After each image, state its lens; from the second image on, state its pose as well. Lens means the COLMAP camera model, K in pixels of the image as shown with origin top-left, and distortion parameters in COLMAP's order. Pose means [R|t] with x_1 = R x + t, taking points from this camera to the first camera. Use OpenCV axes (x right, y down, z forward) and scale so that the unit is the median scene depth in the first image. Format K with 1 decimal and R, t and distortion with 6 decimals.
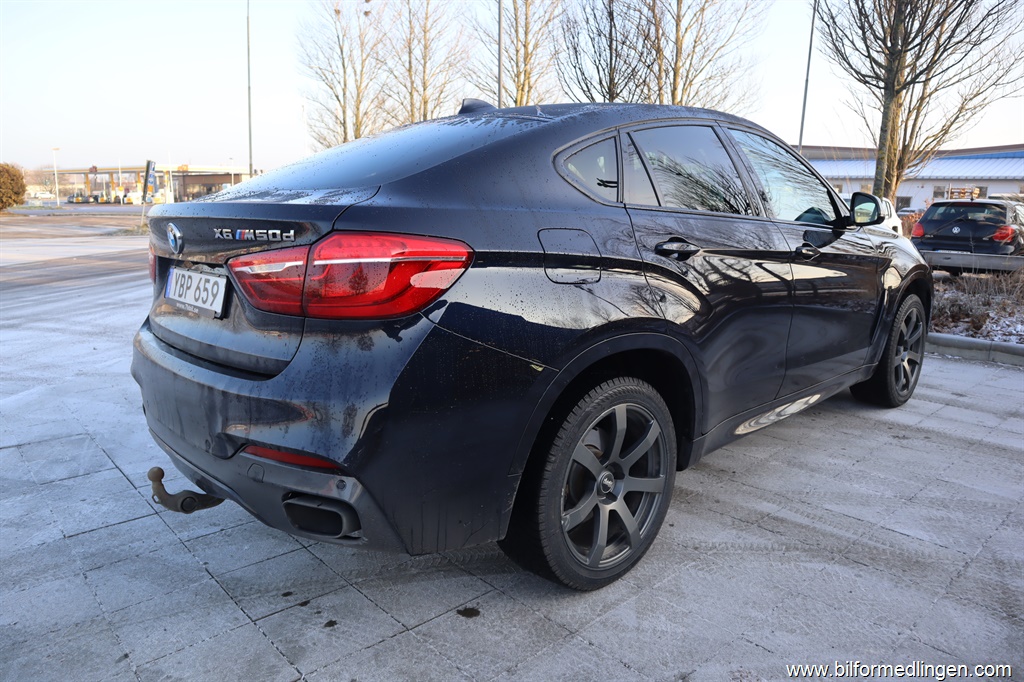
lens RADIAL K [[706.6, 0, 515.1], [0, 706.6, 345.5], [0, 0, 1]] dist [-0.118089, 0.069588]
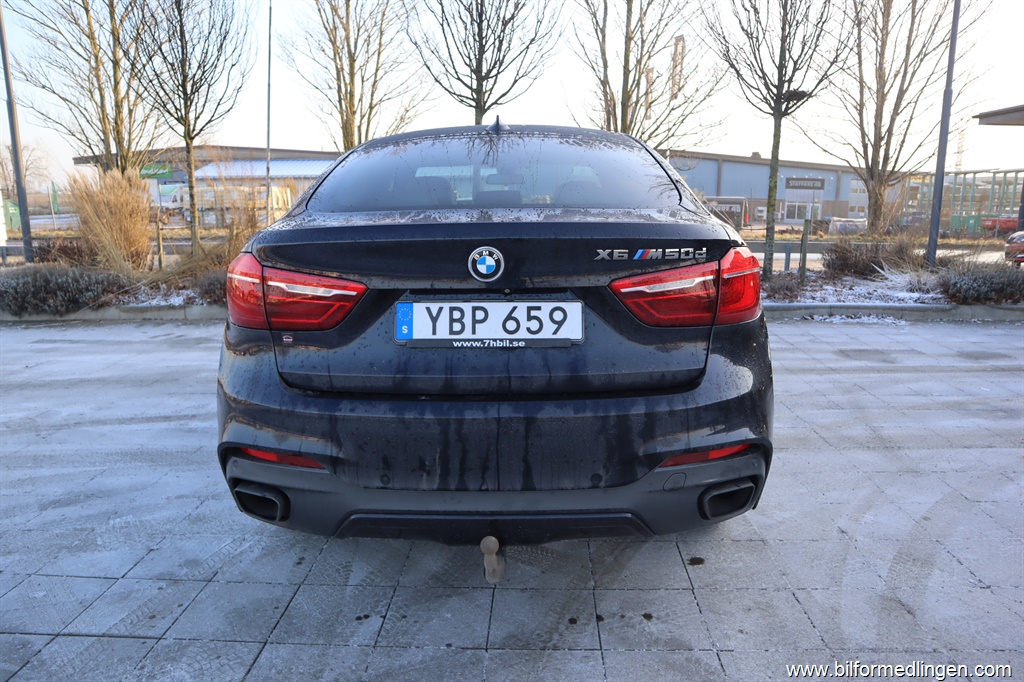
lens RADIAL K [[706.6, 0, 511.2], [0, 706.6, 345.7], [0, 0, 1]] dist [-0.118089, 0.069588]
pose [[0.698636, -0.150715, 0.699423, -1.091999], [0.151464, 0.986561, 0.061296, -0.104429], [-0.699261, 0.063114, 0.712075, 0.360127]]
